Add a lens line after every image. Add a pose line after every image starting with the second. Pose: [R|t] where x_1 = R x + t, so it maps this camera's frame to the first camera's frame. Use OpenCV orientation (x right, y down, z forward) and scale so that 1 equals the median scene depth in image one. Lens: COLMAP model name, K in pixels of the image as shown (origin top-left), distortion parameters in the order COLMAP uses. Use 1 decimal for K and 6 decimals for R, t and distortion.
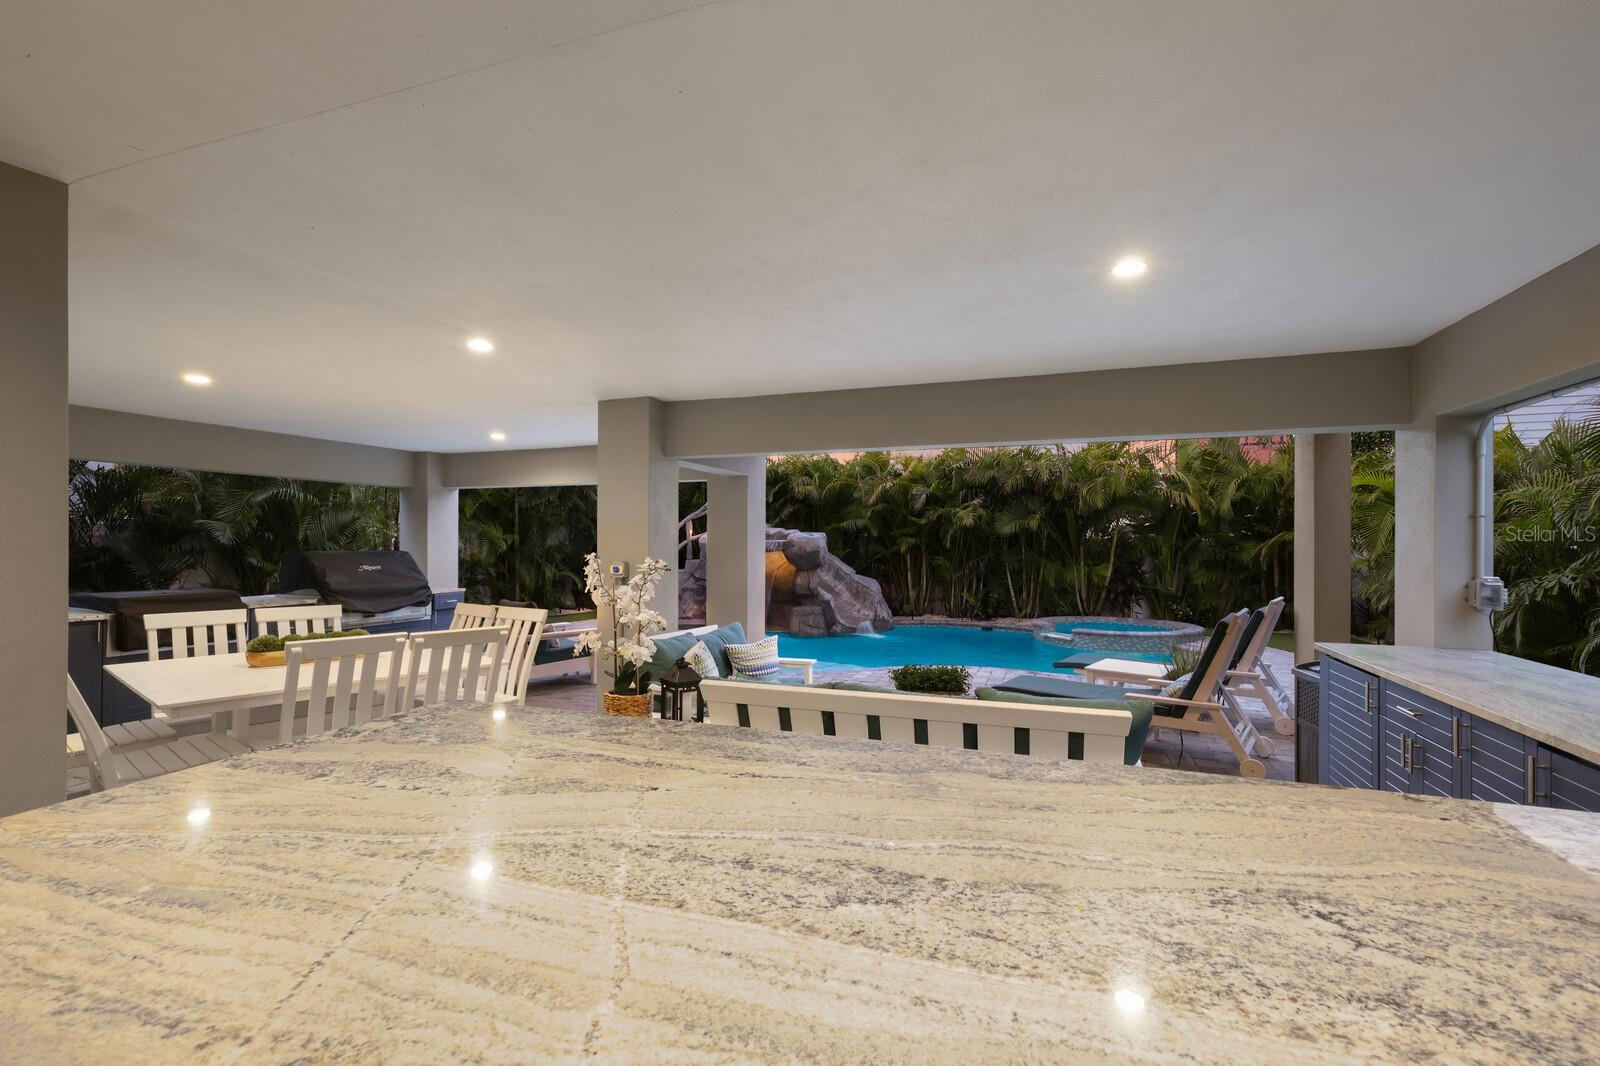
lens RADIAL K [[689.1, 0, 804.3], [0, 689.1, 544.7], [0, 0, 1]] dist [0.000381, 0.000039]
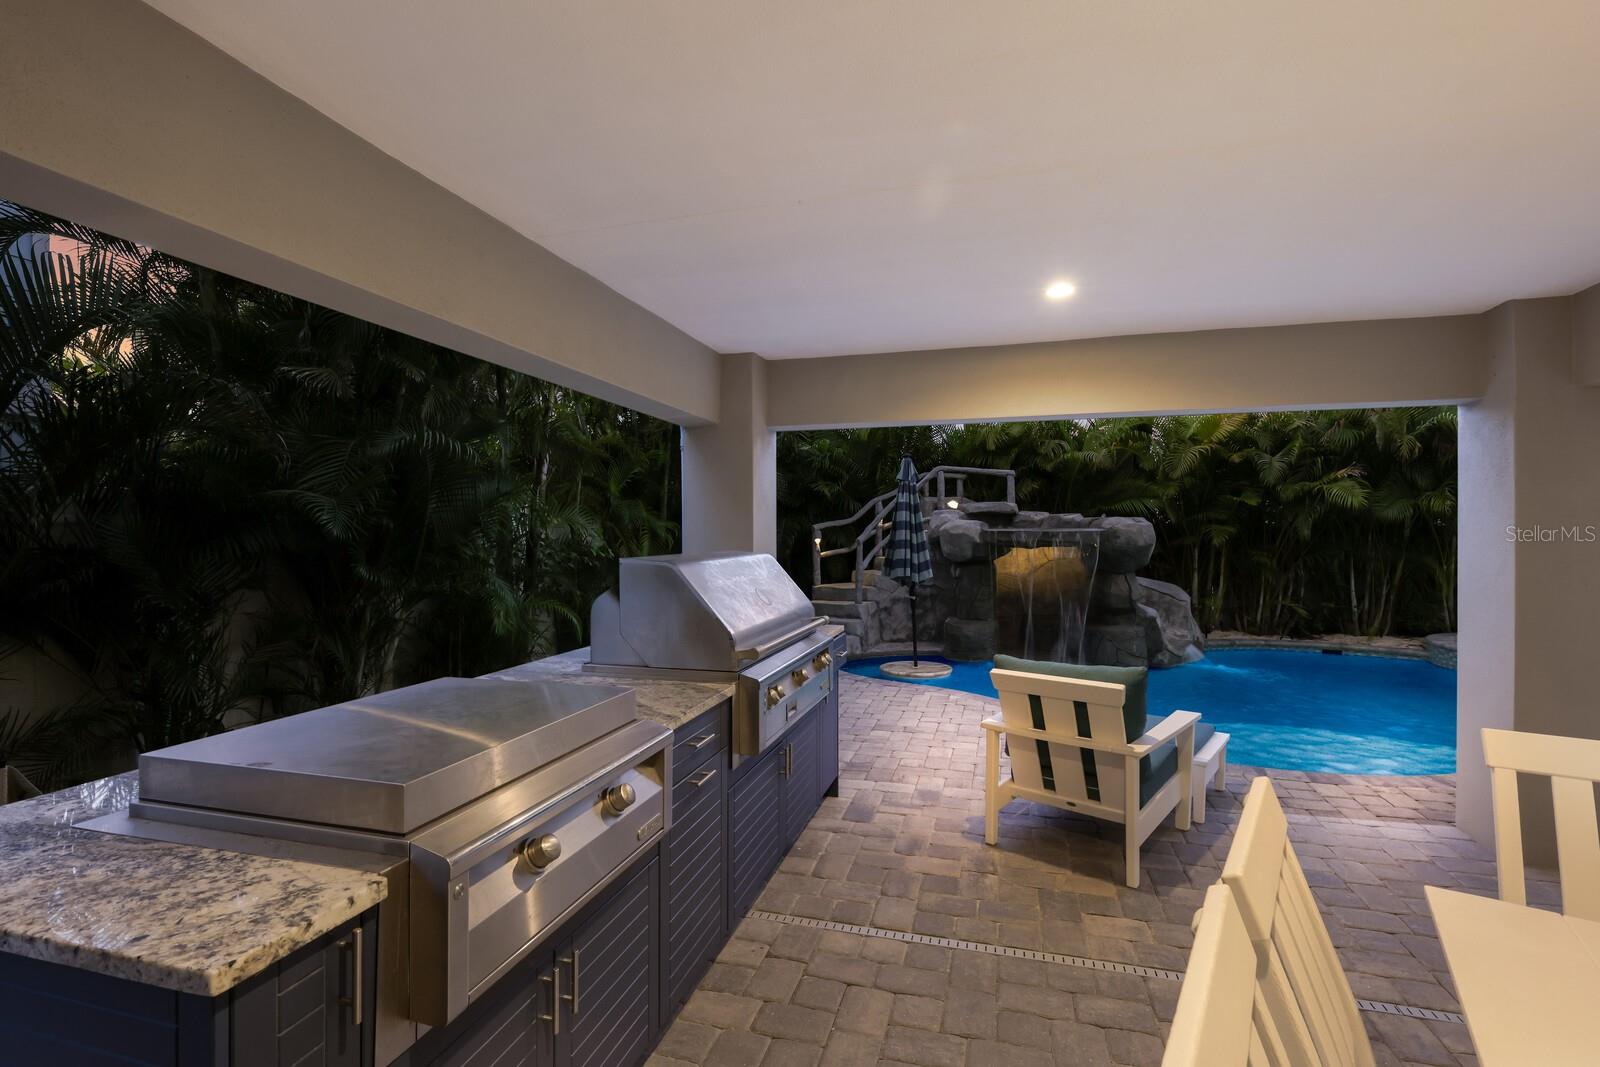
lens RADIAL K [[728.2, 0, 808.3], [0, 728.2, 538.6], [0, 0, 1]] dist [0.003713, 0.000180]
pose [[0.996492, -0.003140, 0.083625, -0.361769], [0.002594, 0.999975, 0.006647, -0.002622], [-0.083644, -0.006406, 0.996475, 0.305216]]
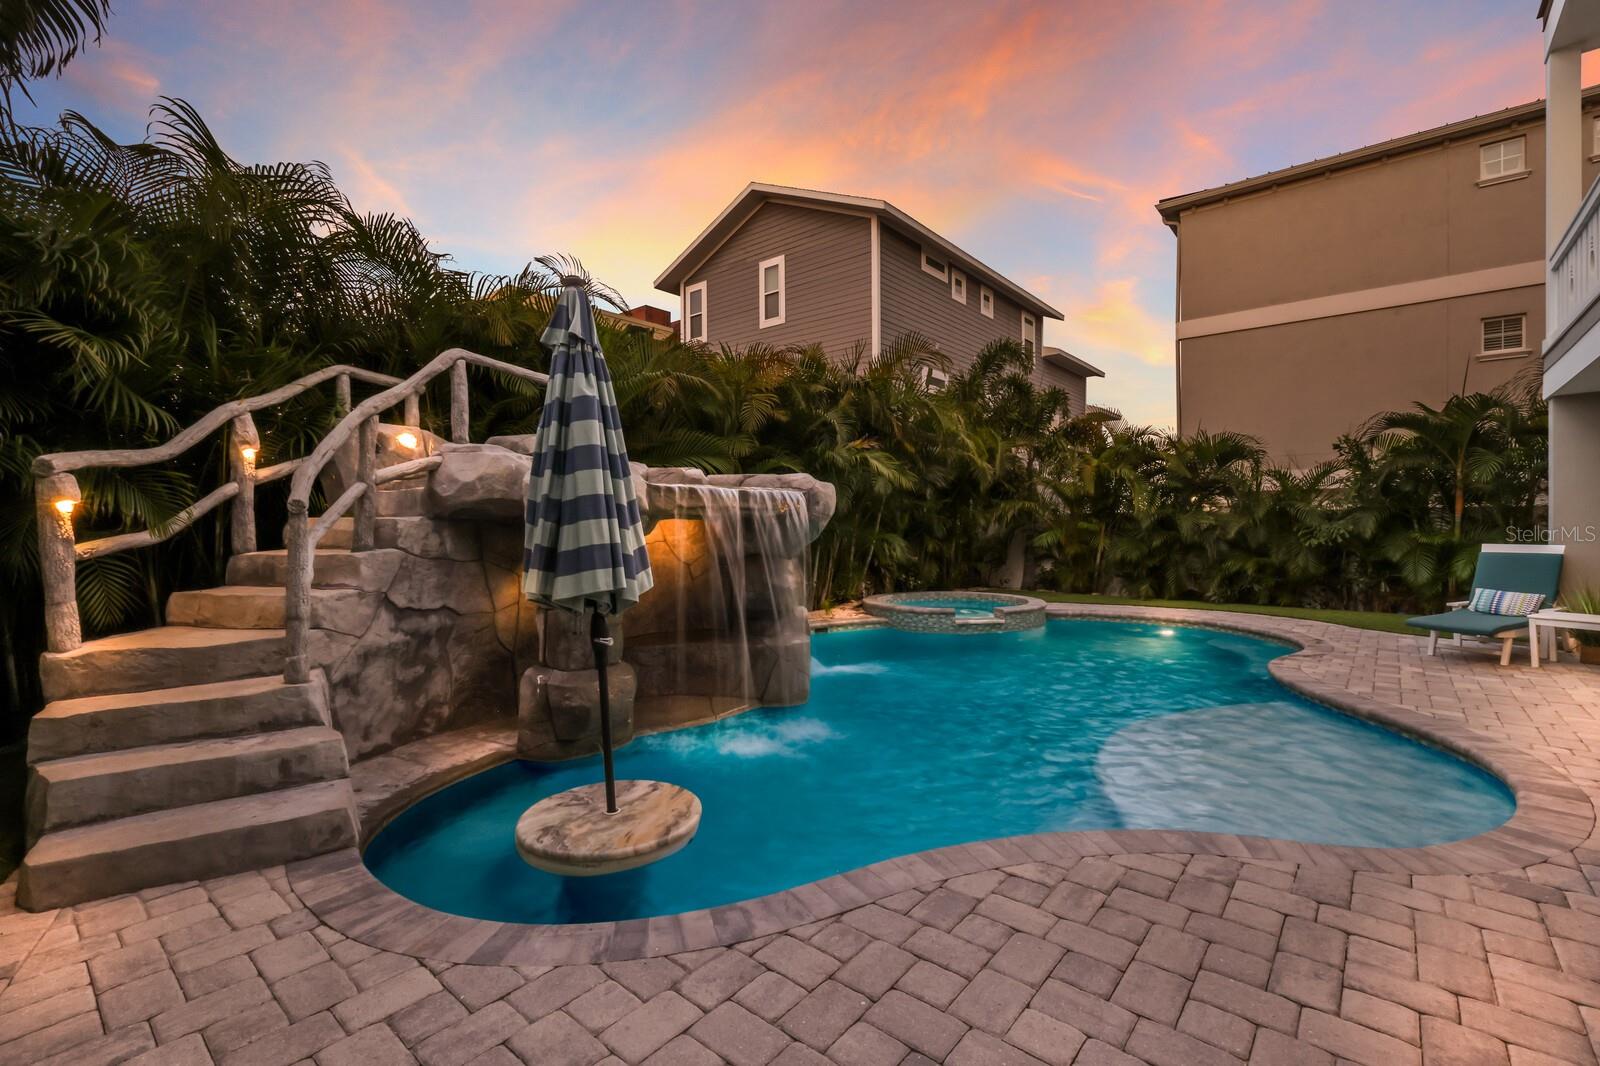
lens RADIAL K [[700.7, 0, 800.4], [0, 700.7, 519.7], [0, 0, 1]] dist [-0.000991, -0.000107]
pose [[0.343243, -0.002127, 0.939244, -0.429309], [0.007735, 0.999970, -0.000562, 0.012692], [-0.939215, 0.007458, 0.343250, 0.822286]]
